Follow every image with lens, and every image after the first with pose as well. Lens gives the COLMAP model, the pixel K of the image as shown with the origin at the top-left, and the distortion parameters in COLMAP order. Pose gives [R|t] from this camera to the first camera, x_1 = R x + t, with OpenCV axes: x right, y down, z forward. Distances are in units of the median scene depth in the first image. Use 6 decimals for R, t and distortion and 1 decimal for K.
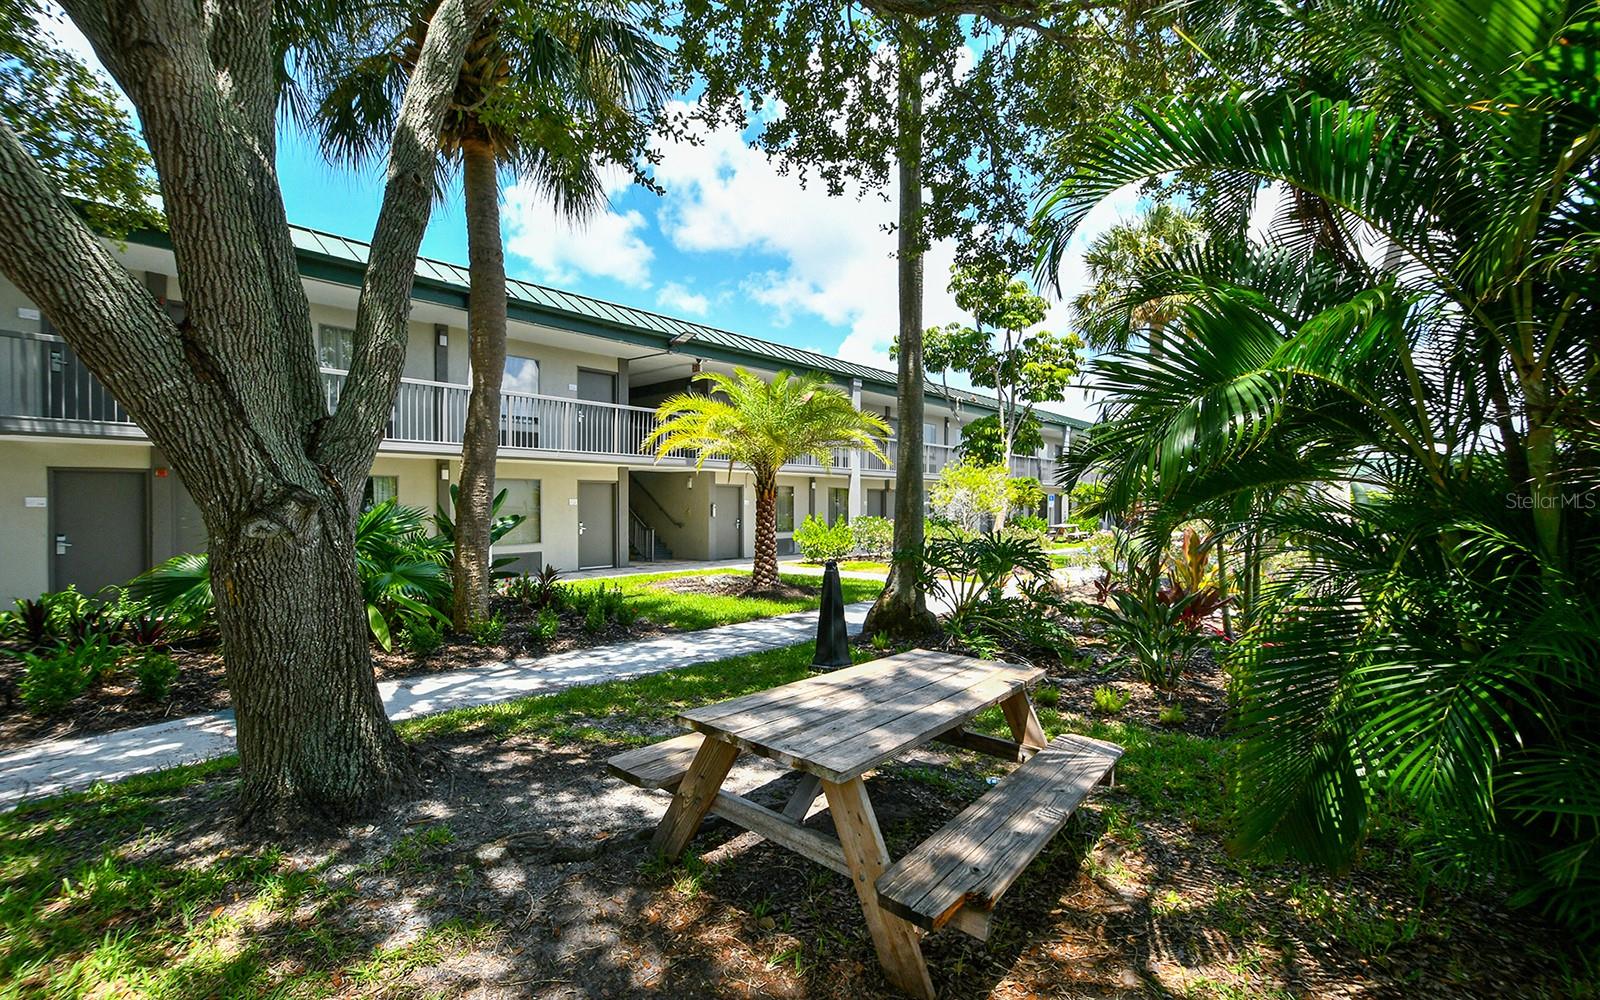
lens RADIAL K [[720.9, 0, 820.0], [0, 720.9, 501.4], [0, 0, 1]] dist [-0.000423, -0.000004]
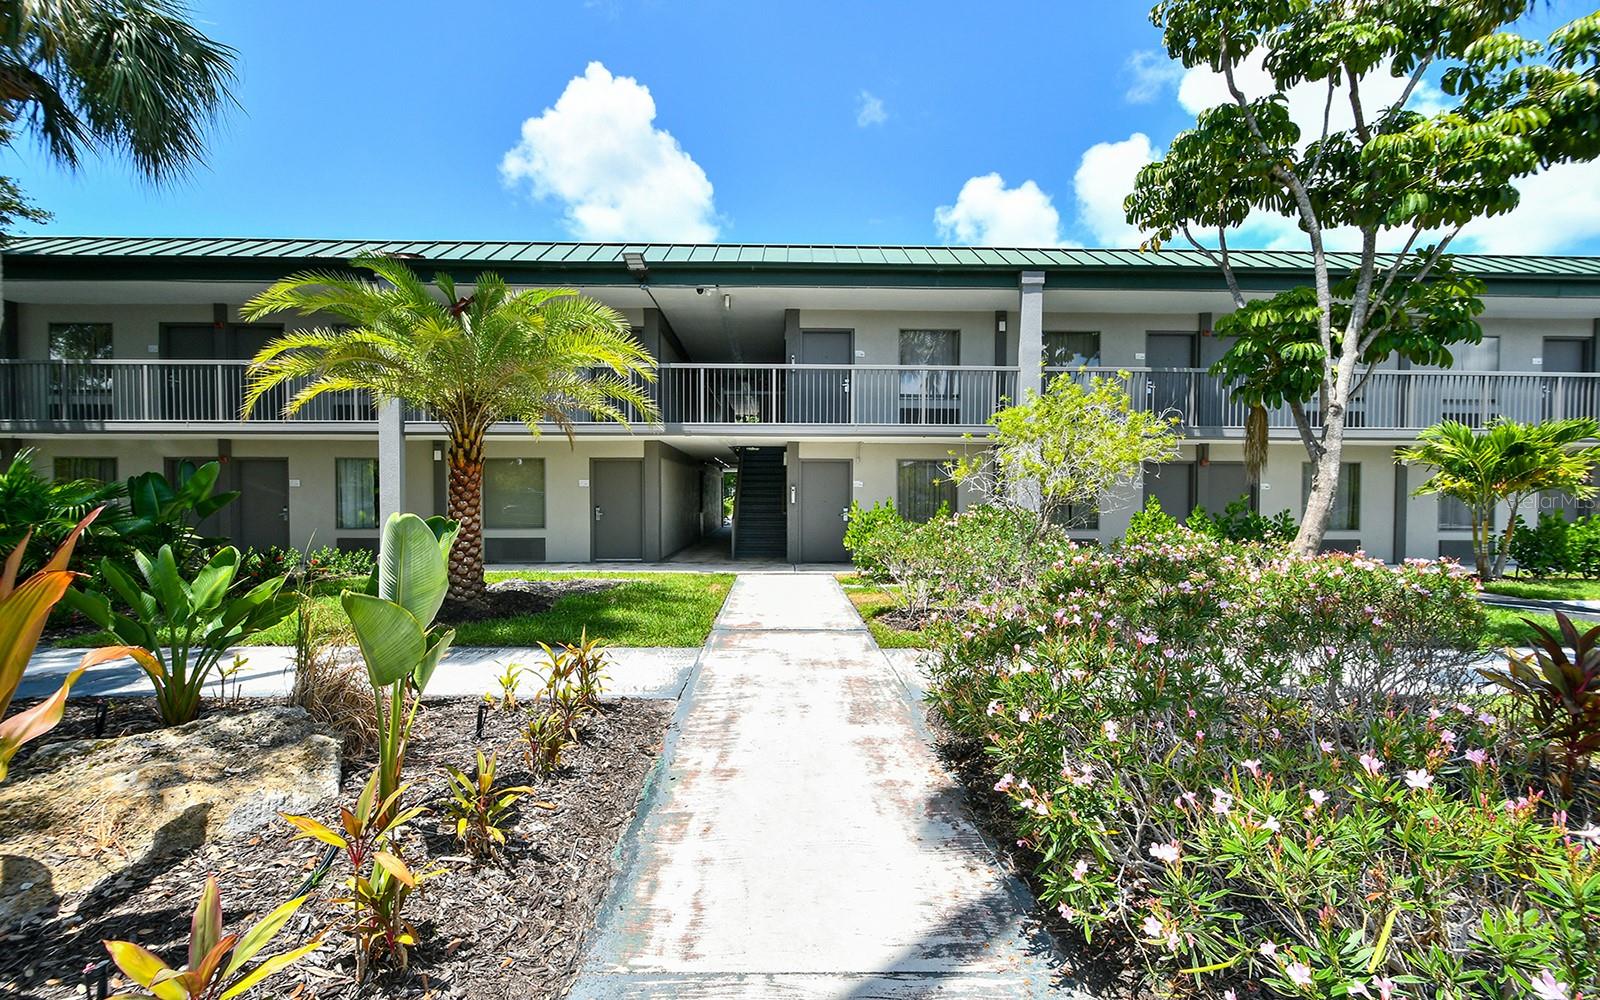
lens RADIAL K [[720.9, 0, 820.0], [0, 720.9, 501.4], [0, 0, 1]] dist [-0.000423, -0.000004]
pose [[0.638511, 0.021208, -0.769320, 0.393511], [-0.001540, 0.999653, 0.026280, 0.001589], [0.769611, -0.015595, 0.638323, 0.493933]]
